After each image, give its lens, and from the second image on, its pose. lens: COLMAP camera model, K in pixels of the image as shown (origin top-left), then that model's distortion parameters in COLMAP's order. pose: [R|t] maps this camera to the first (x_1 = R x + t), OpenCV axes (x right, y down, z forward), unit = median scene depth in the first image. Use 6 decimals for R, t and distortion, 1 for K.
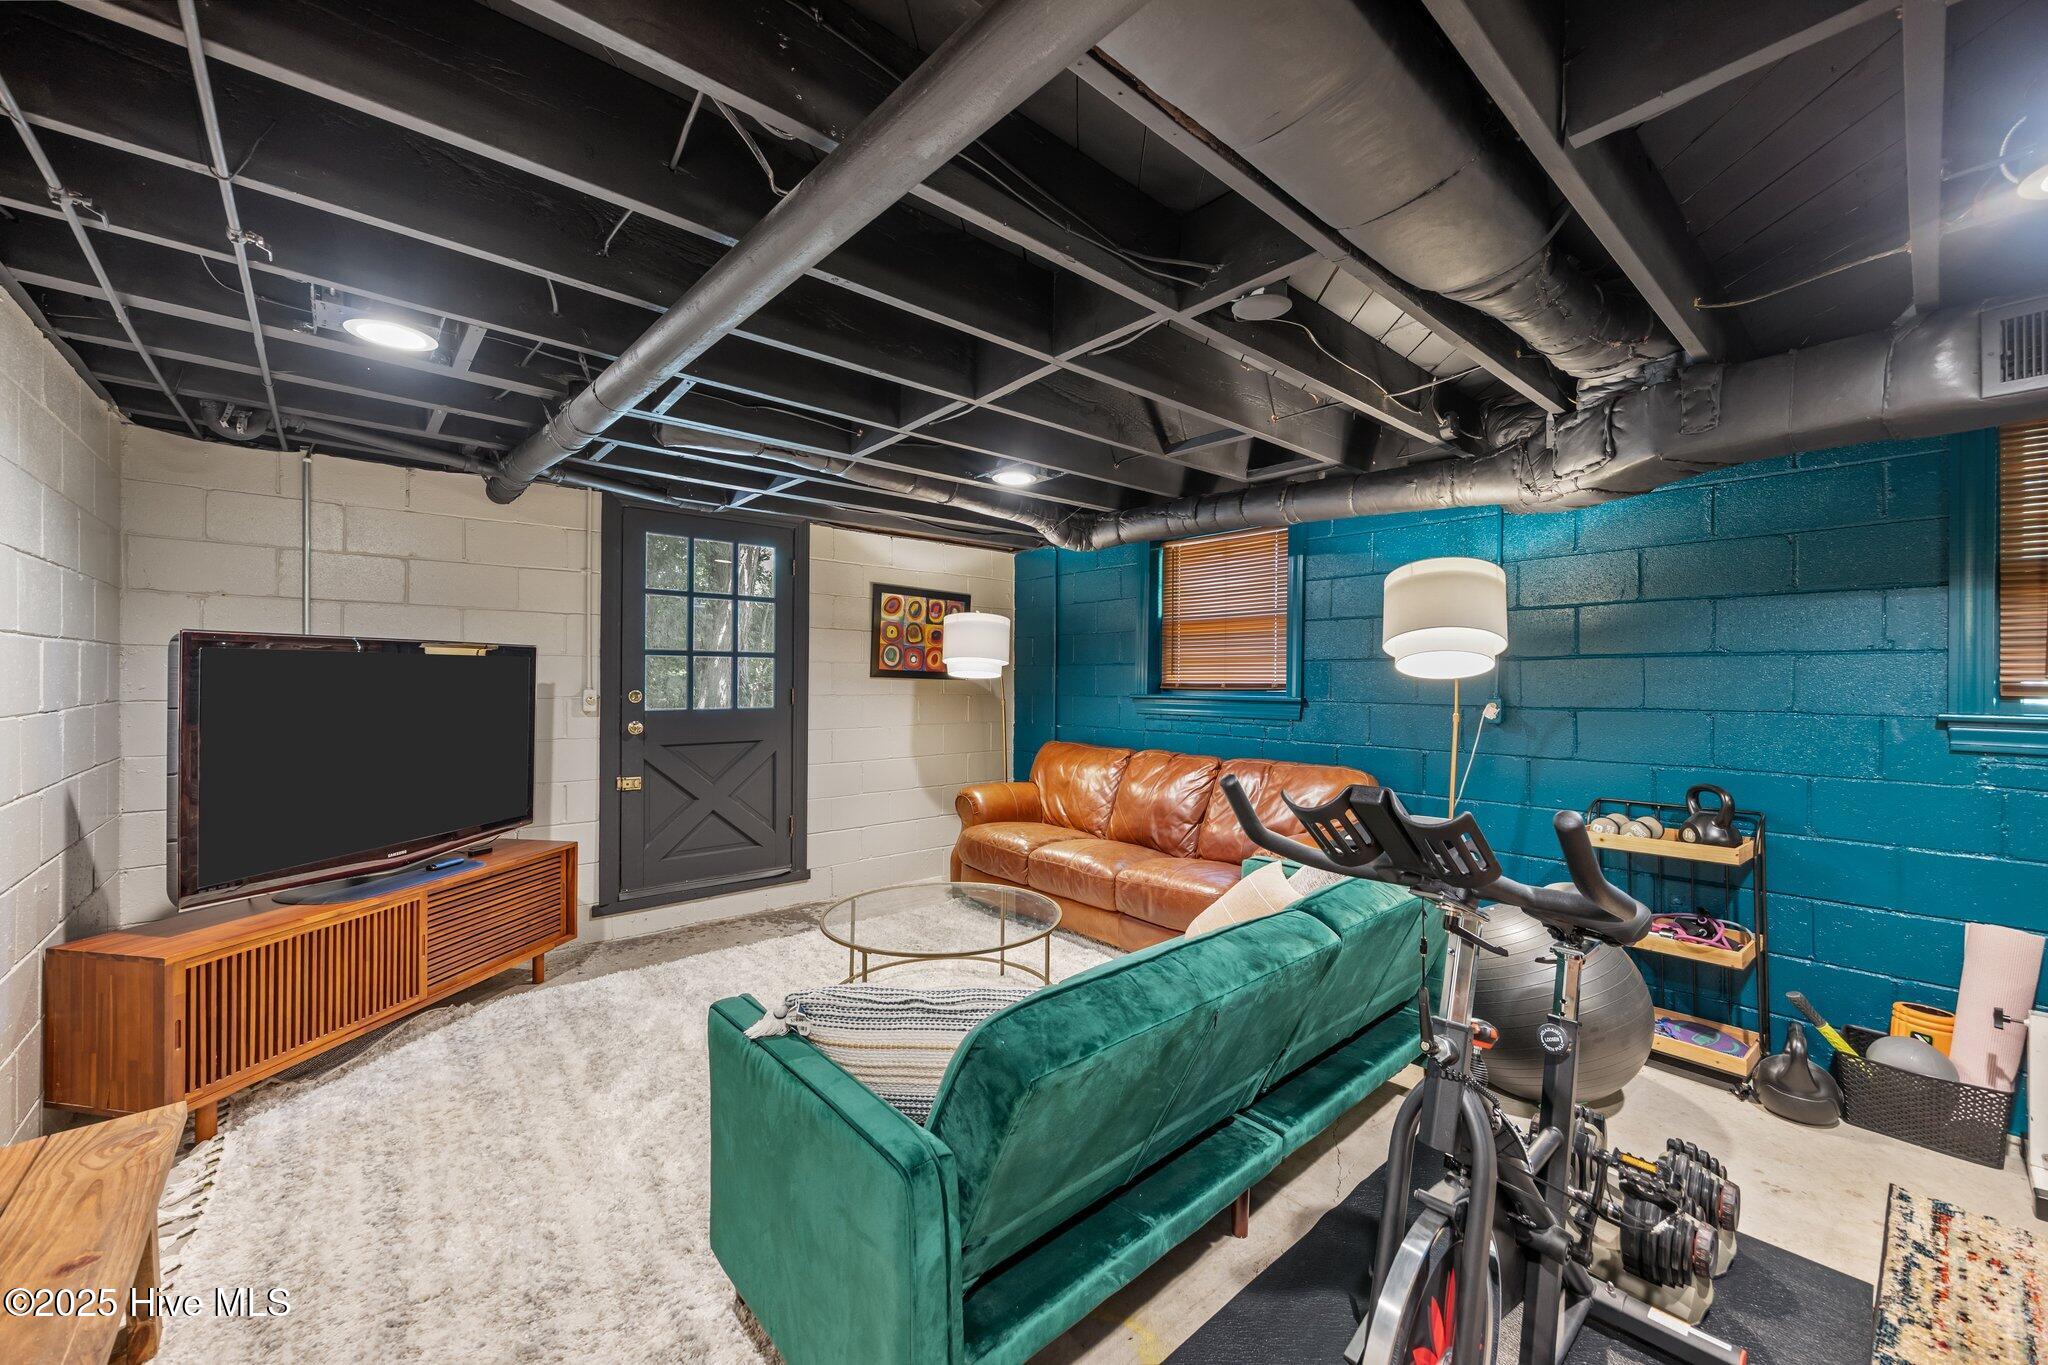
lens RADIAL K [[801.1, 0, 1028.6], [0, 801.1, 682.3], [0, 0, 1]] dist [0.002652, -0.000788]
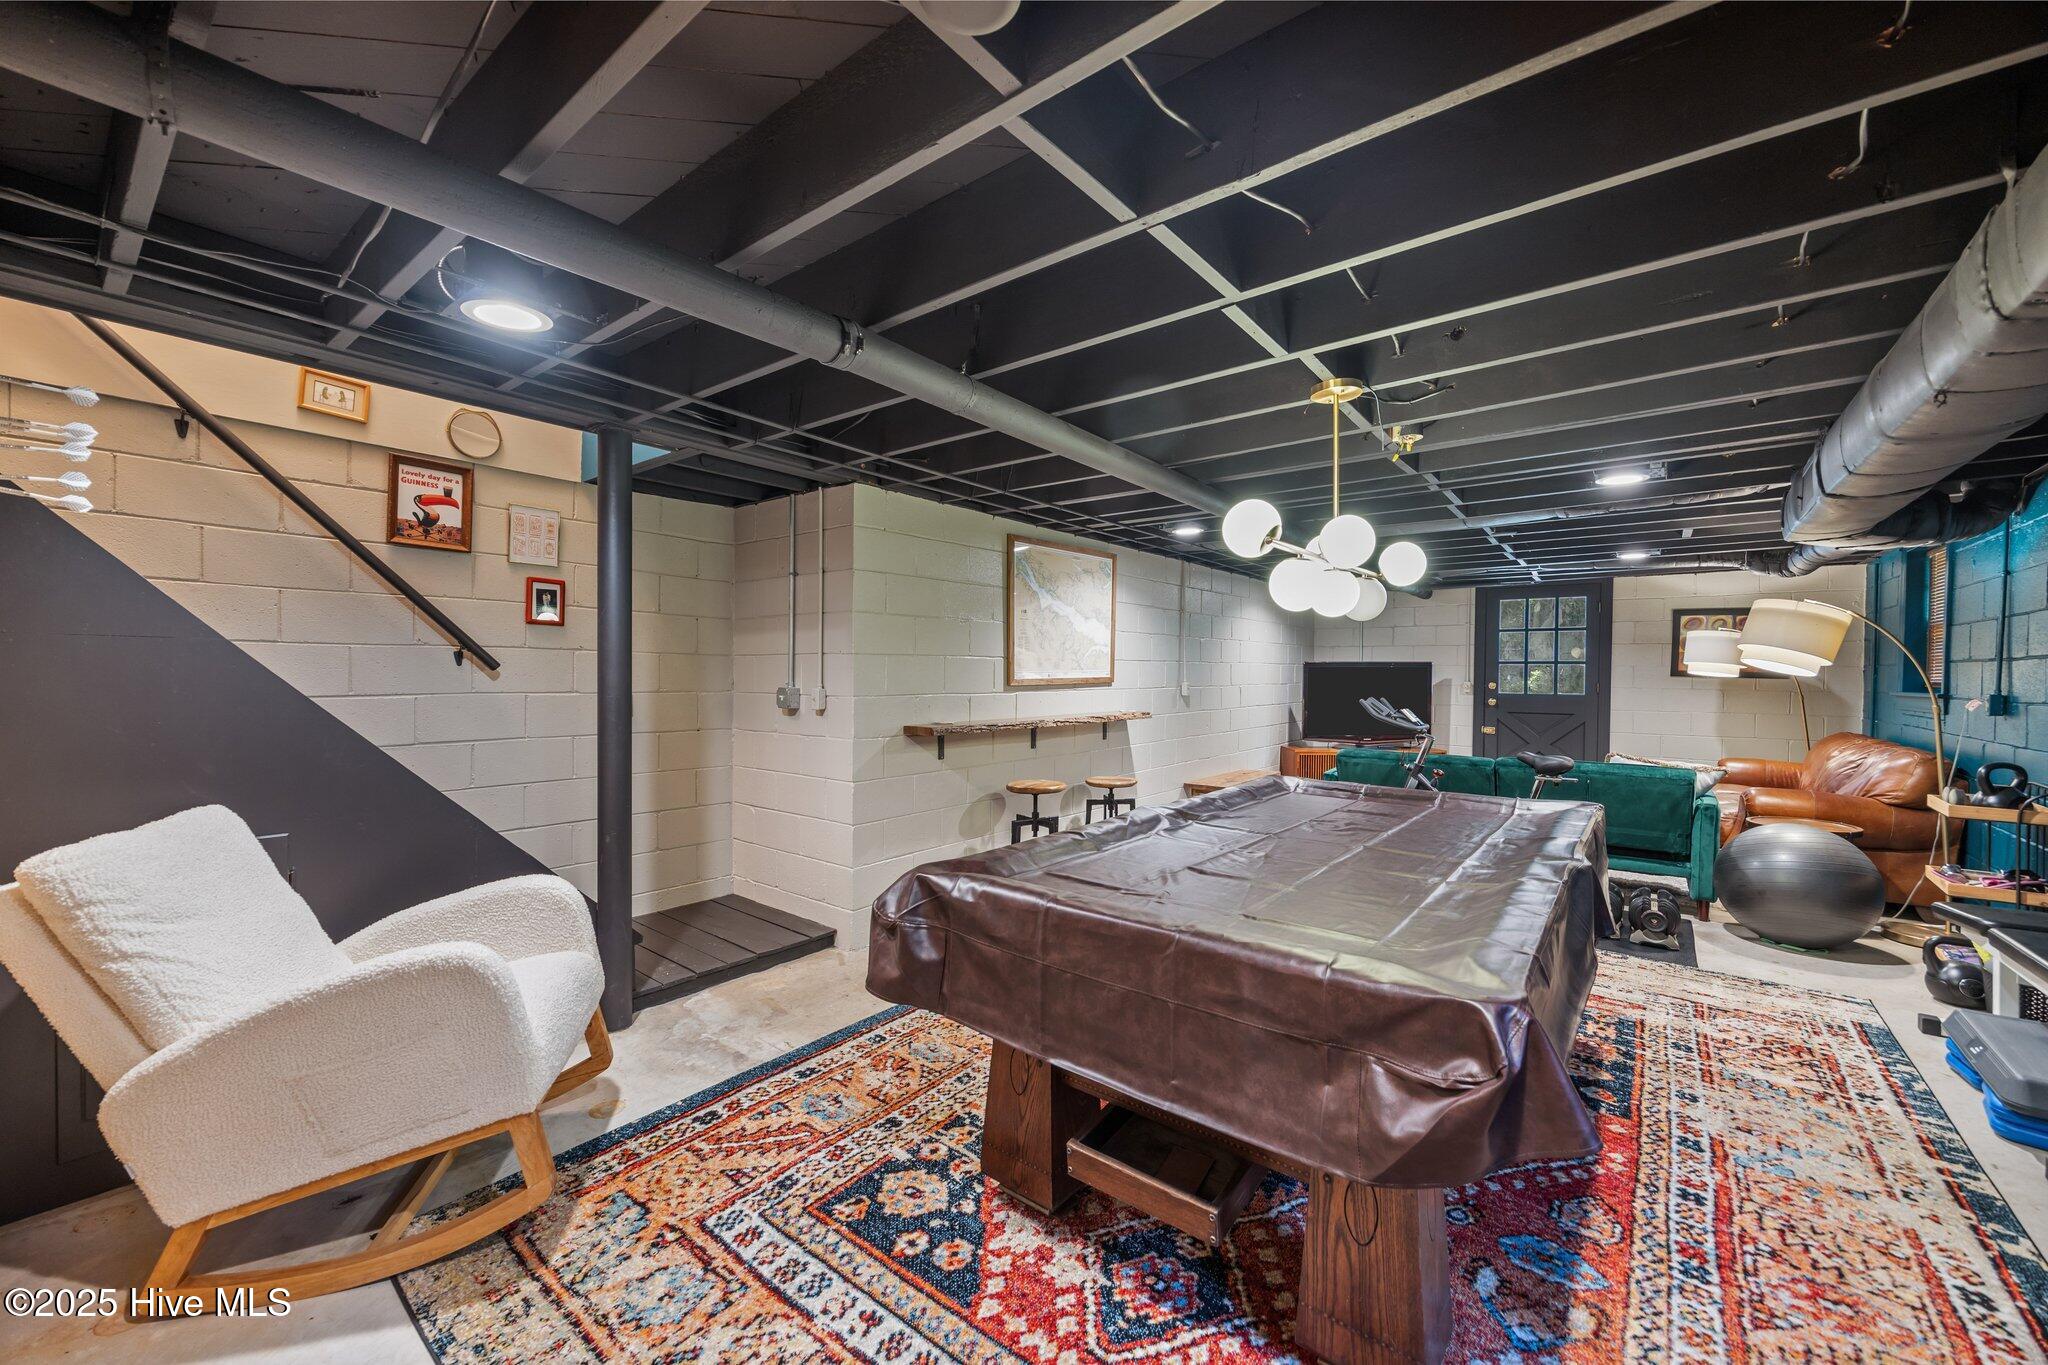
lens RADIAL K [[801.1, 0, 1015.1], [0, 801.1, 683.4], [0, 0, 1]] dist [0.002652, -0.000788]
pose [[0.173840, 0.007804, -0.984743, 2.050769], [-0.006613, 0.999955, 0.006757, 0.010540], [0.984752, 0.005337, 0.173884, -0.806900]]
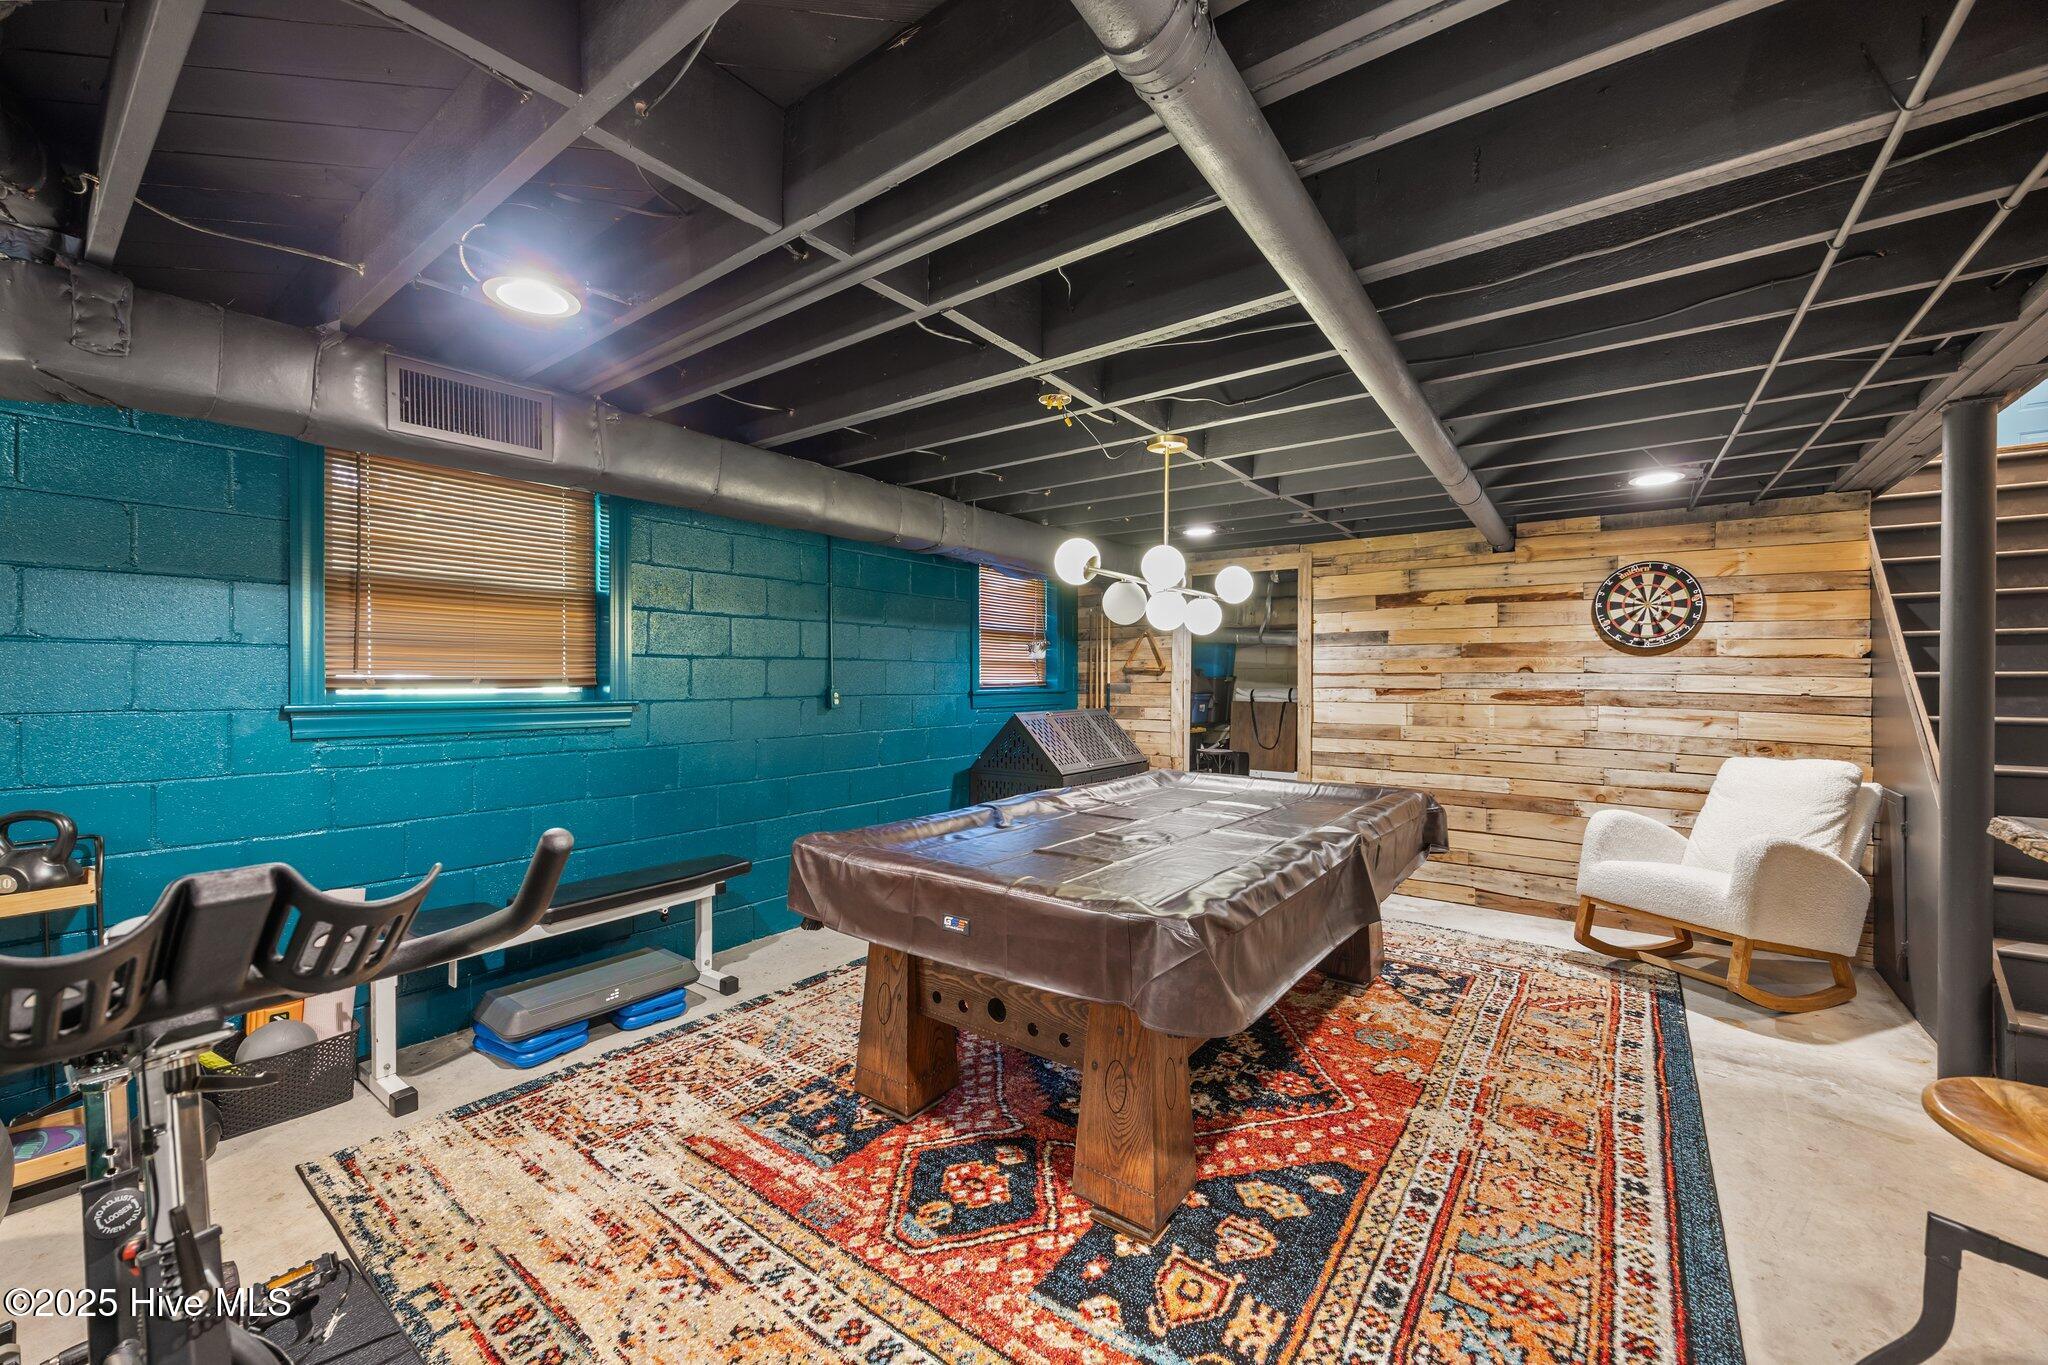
lens RADIAL K [[801.1, 0, 1029.1], [0, 801.1, 680.3], [0, 0, 1]] dist [0.002652, -0.000788]
pose [[-0.212974, -0.008041, 0.977025, -0.104766], [0.000521, 0.999965, 0.008343, -0.002220], [-0.977058, 0.002286, -0.212962, 0.267061]]
